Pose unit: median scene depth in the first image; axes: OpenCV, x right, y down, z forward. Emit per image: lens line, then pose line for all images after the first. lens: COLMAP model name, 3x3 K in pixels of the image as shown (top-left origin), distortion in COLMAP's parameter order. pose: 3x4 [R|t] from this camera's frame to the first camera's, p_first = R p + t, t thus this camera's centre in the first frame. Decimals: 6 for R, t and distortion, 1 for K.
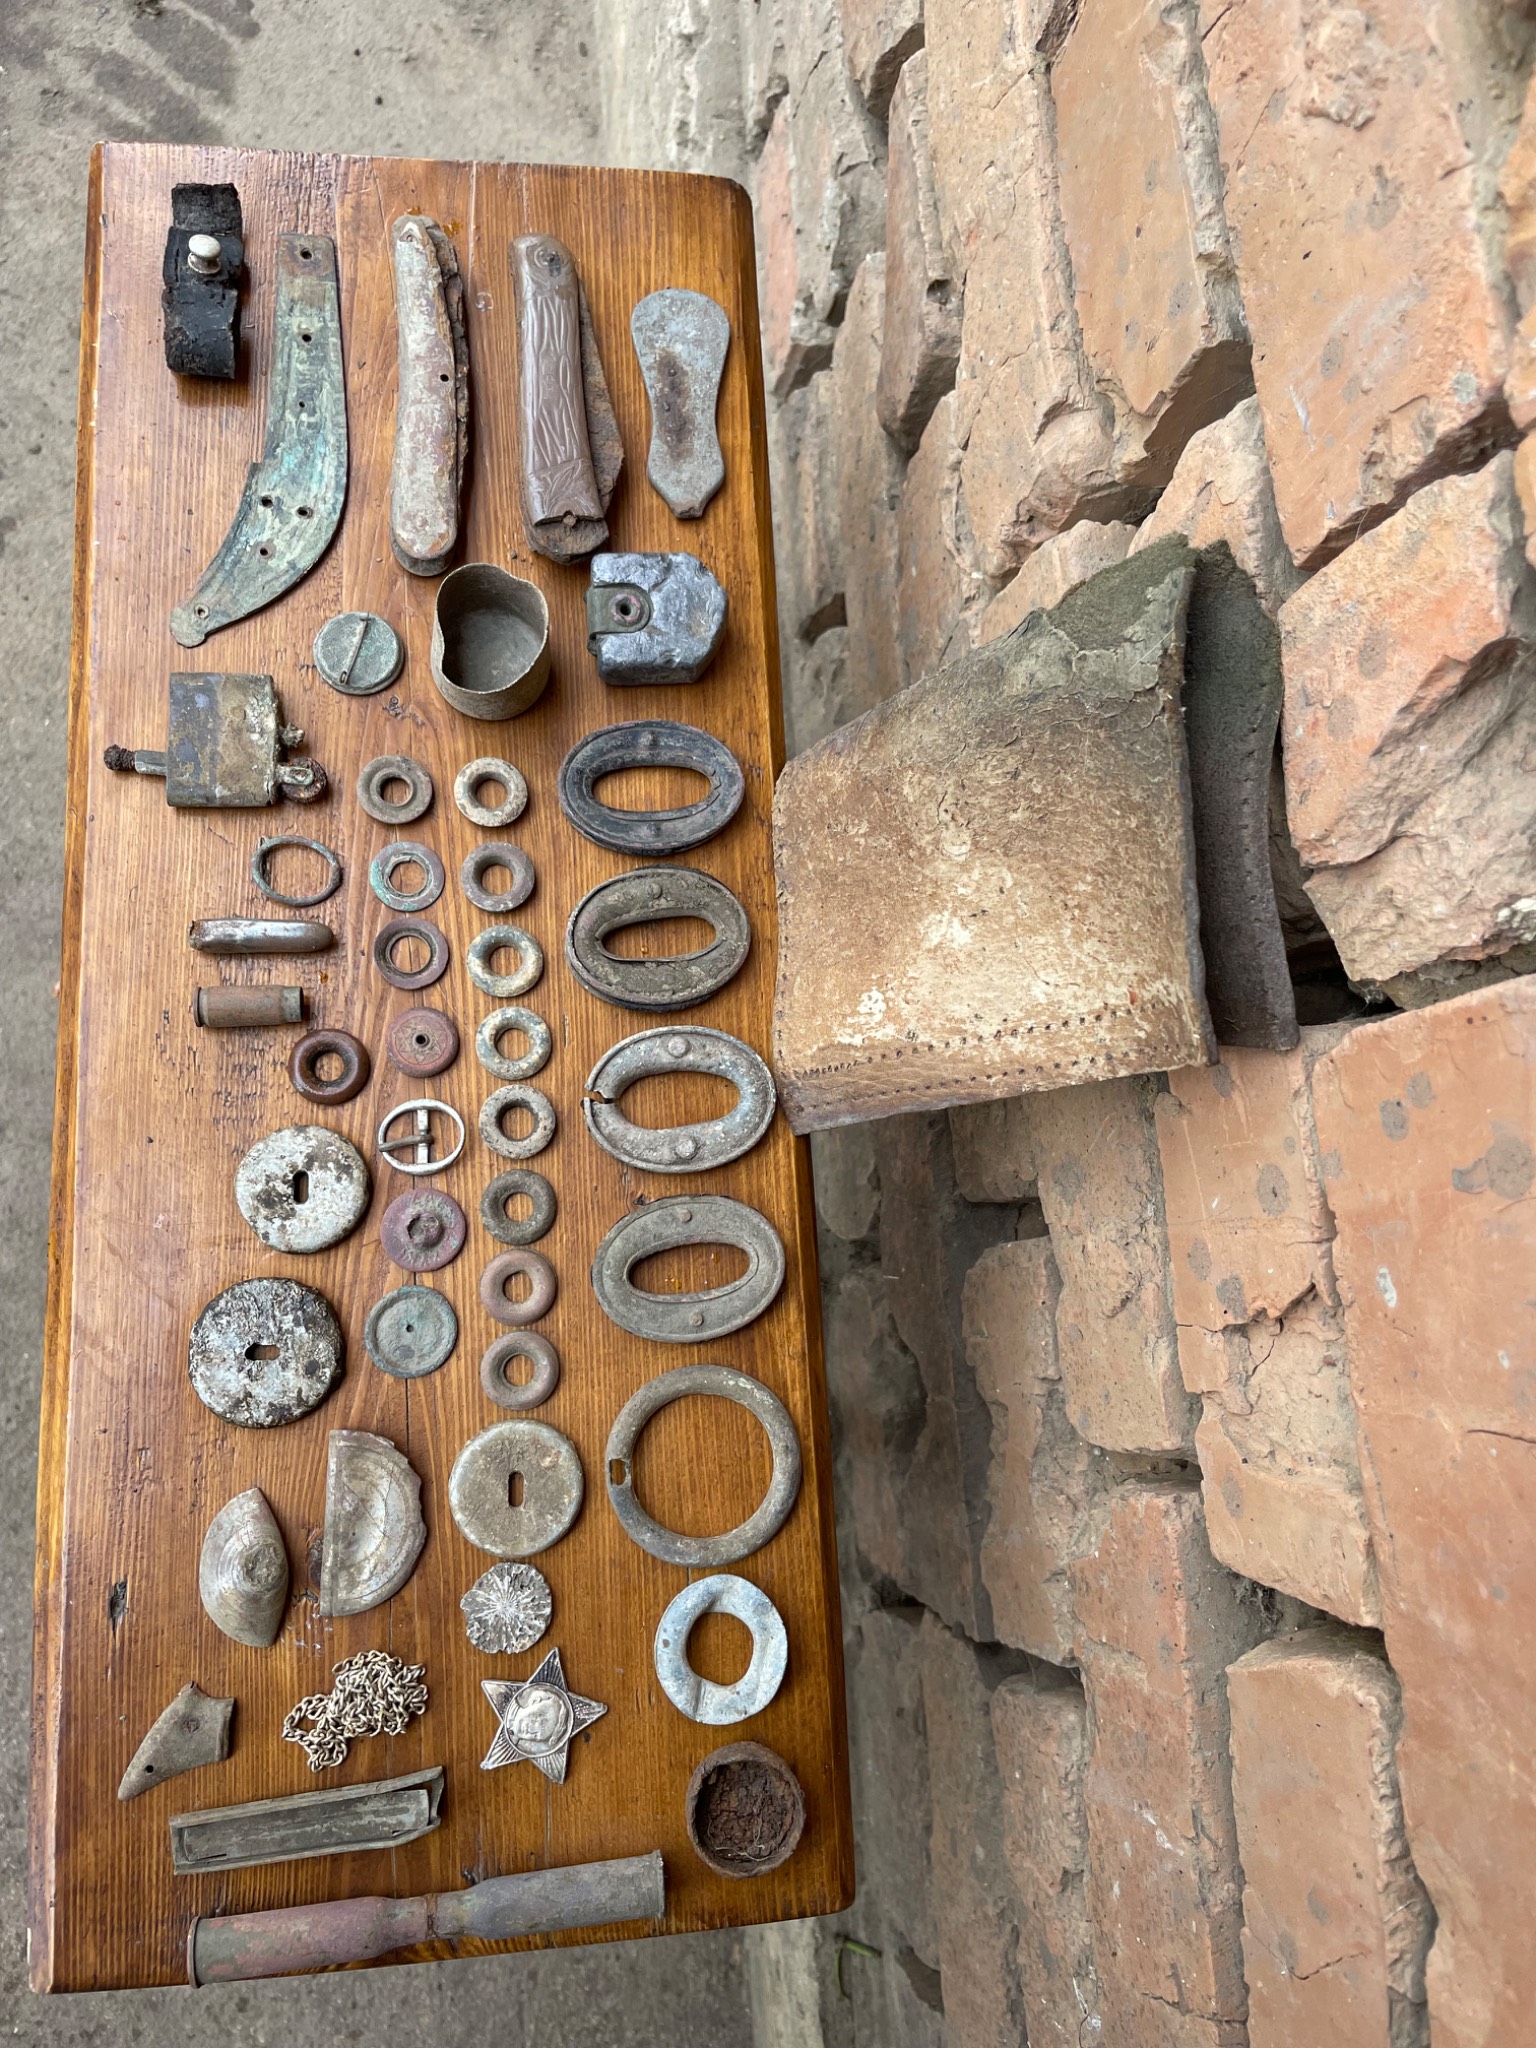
lens RADIAL K [[1560.0, 0, 754.4], [0, 1560.0, 1014.4], [0, 0, 1]] dist [0.080349, -0.118309]
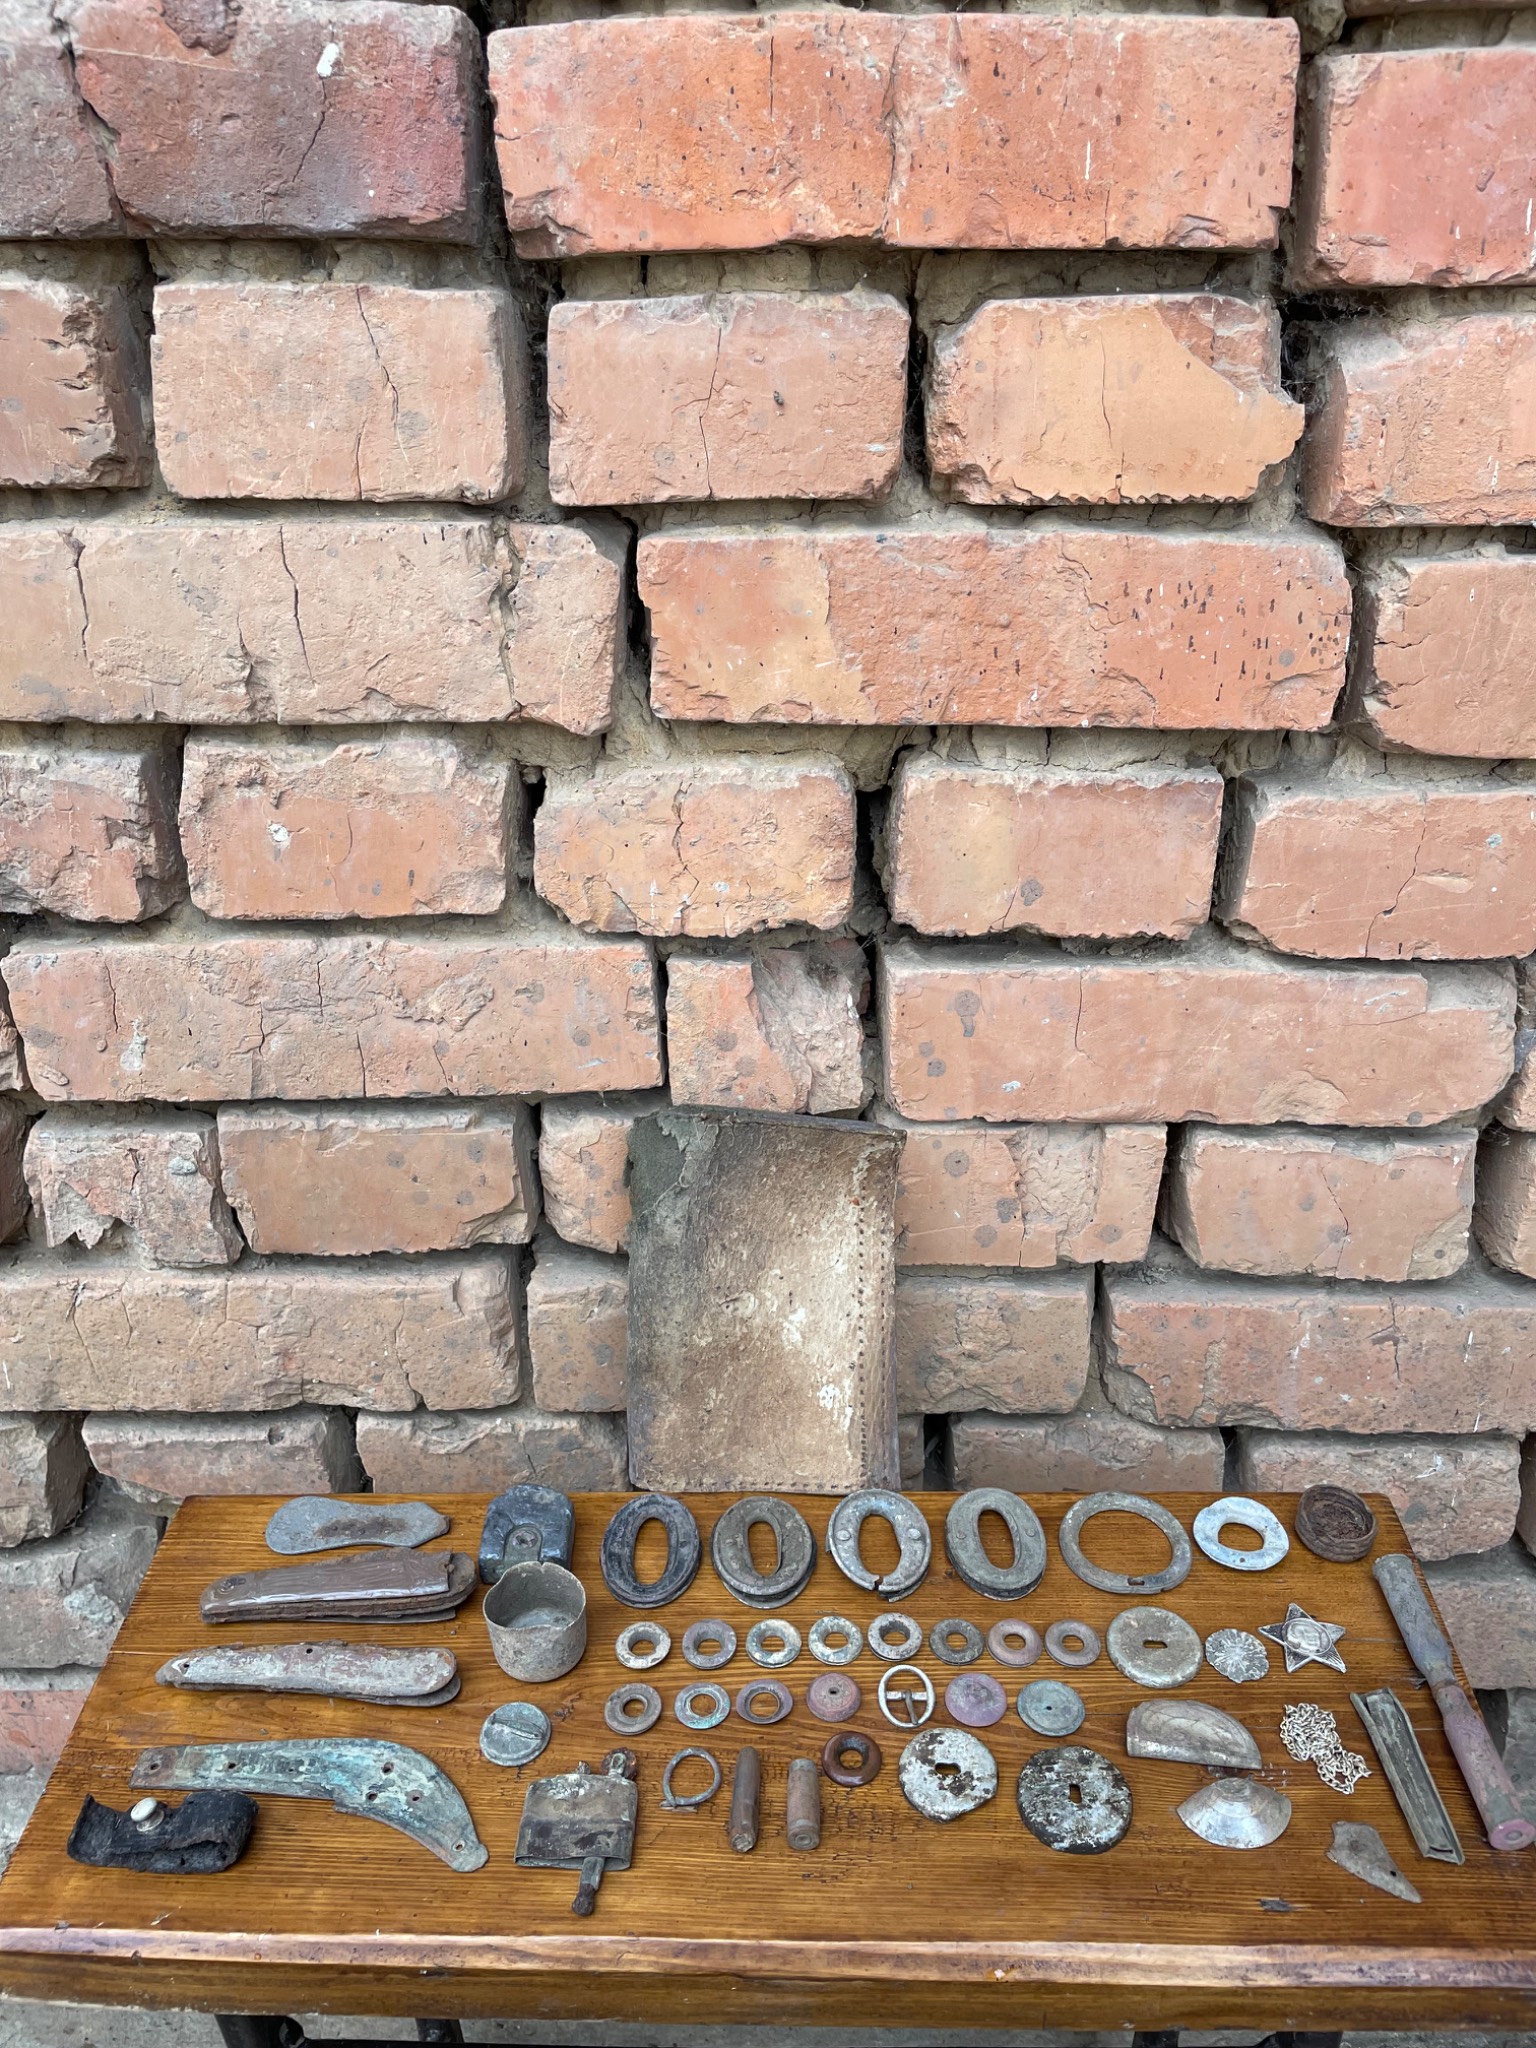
lens RADIAL K [[1560.0, 0, 758.5], [0, 1560.0, 1028.0], [0, 0, 1]] dist [0.080349, -0.118309]
pose [[0.082273, -0.605567, 0.791530, -0.965960], [0.985427, 0.168074, 0.026159, -0.181194], [-0.148876, 0.777843, 0.610571, -0.249624]]
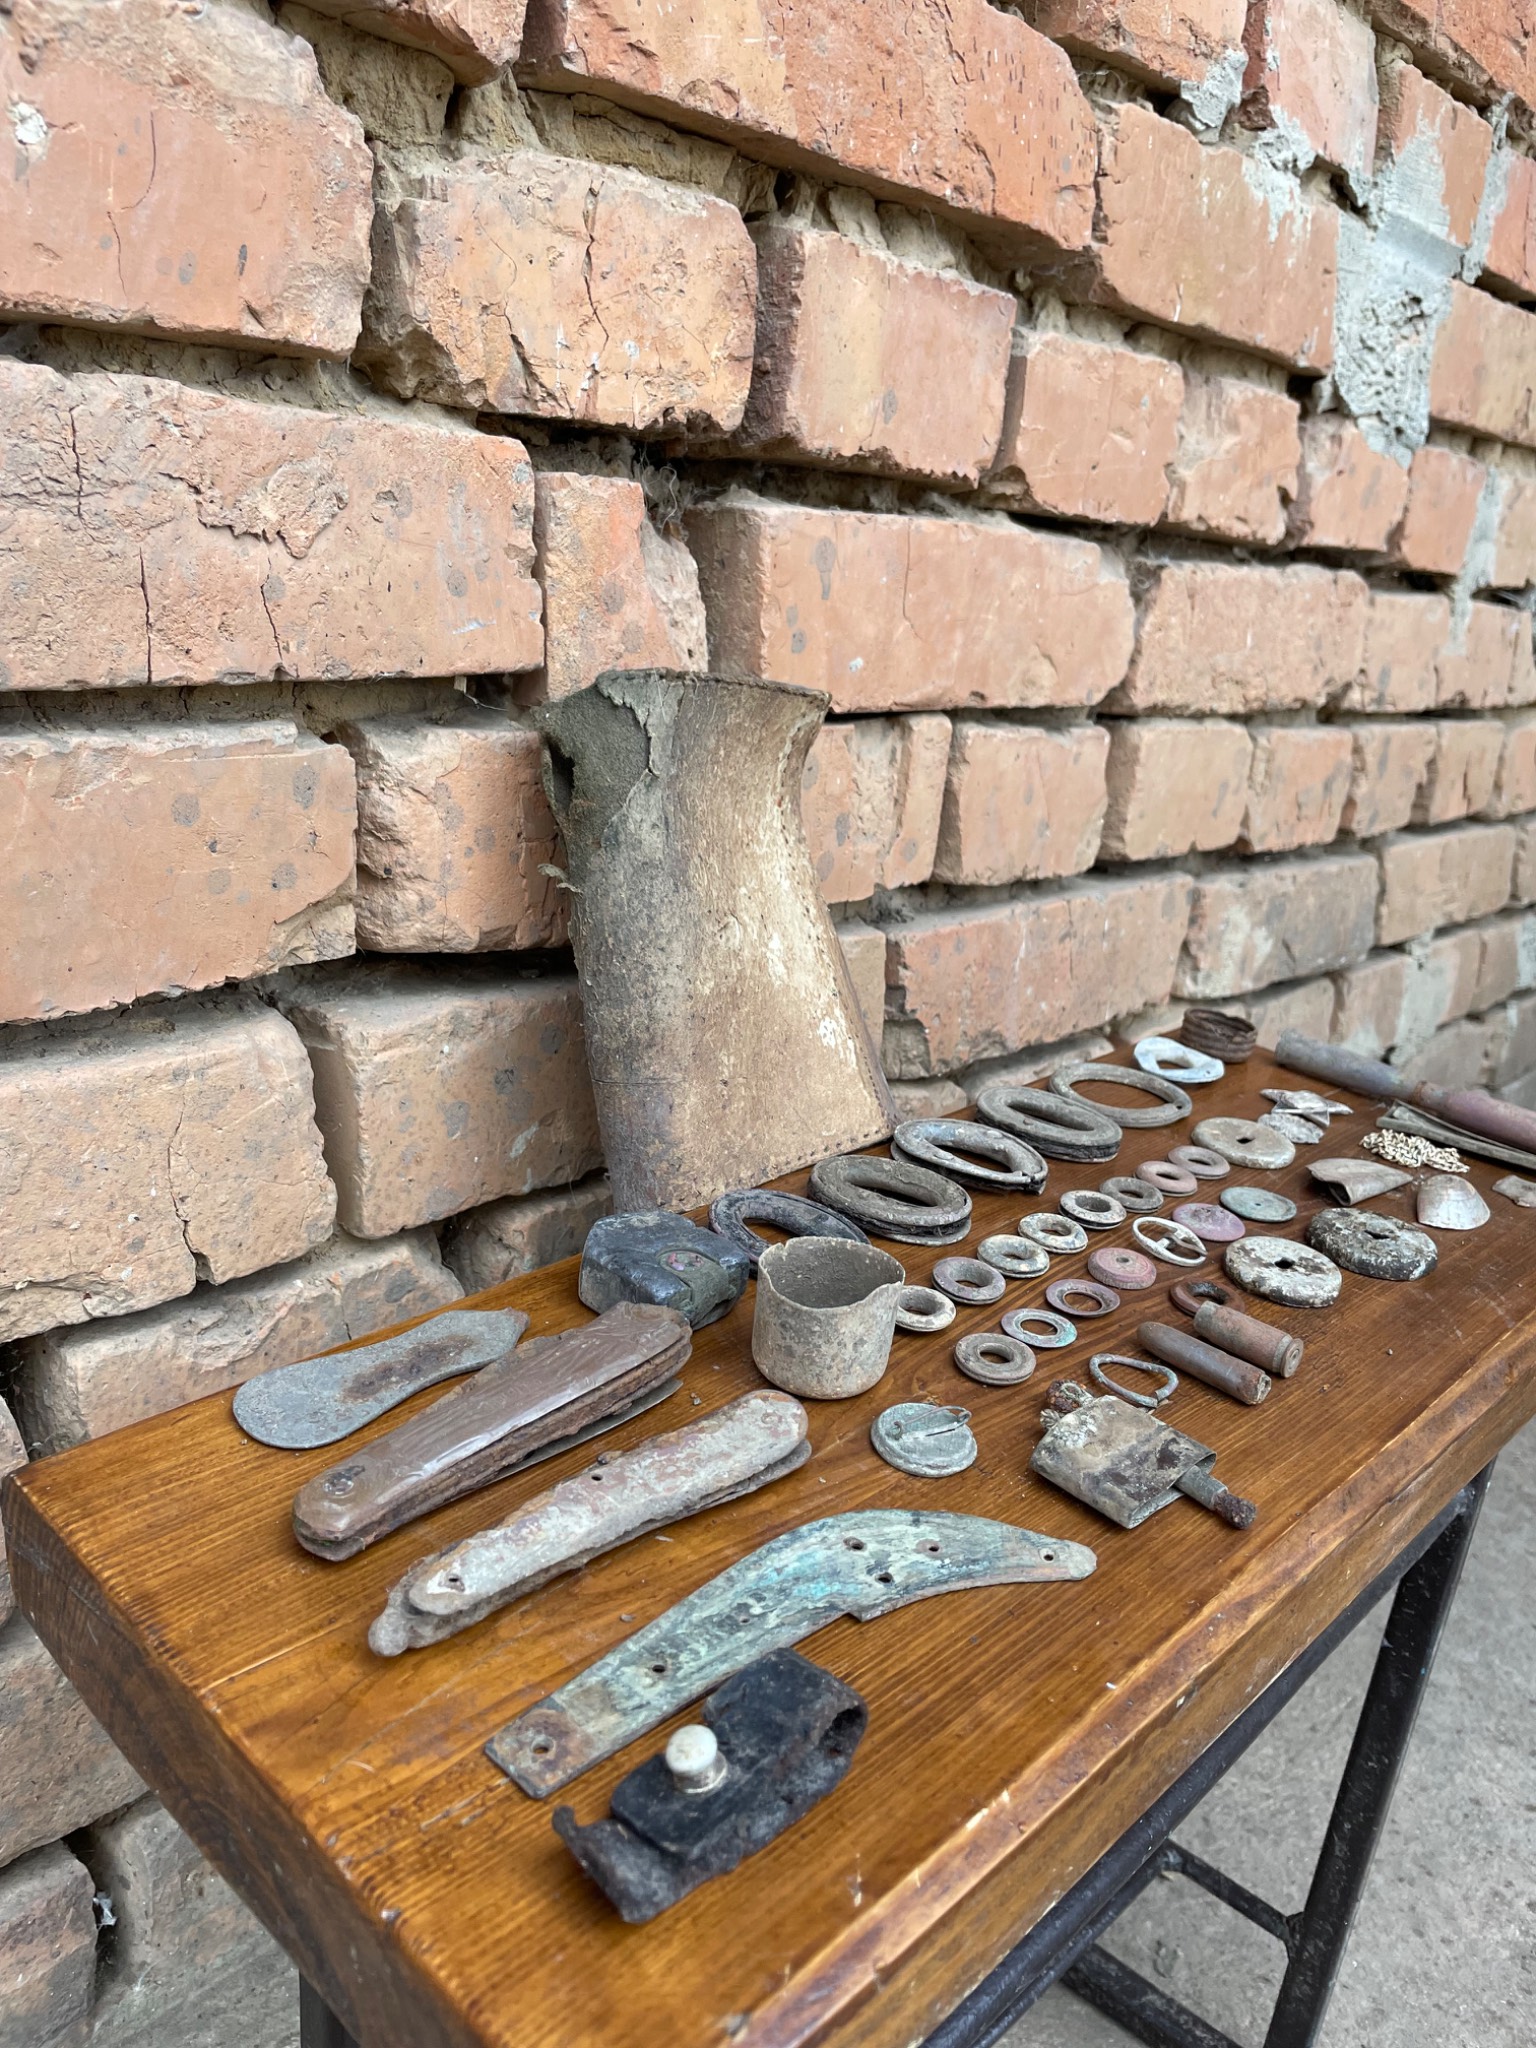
lens RADIAL K [[1560.0, 0, 765.4], [0, 1560.0, 1033.6], [0, 0, 1]] dist [0.080349, -0.118309]
pose [[-0.654127, -0.469081, 0.593365, -0.638802], [0.672266, -0.001011, 0.740309, -0.977974], [-0.346665, 0.883155, 0.316008, 0.628540]]
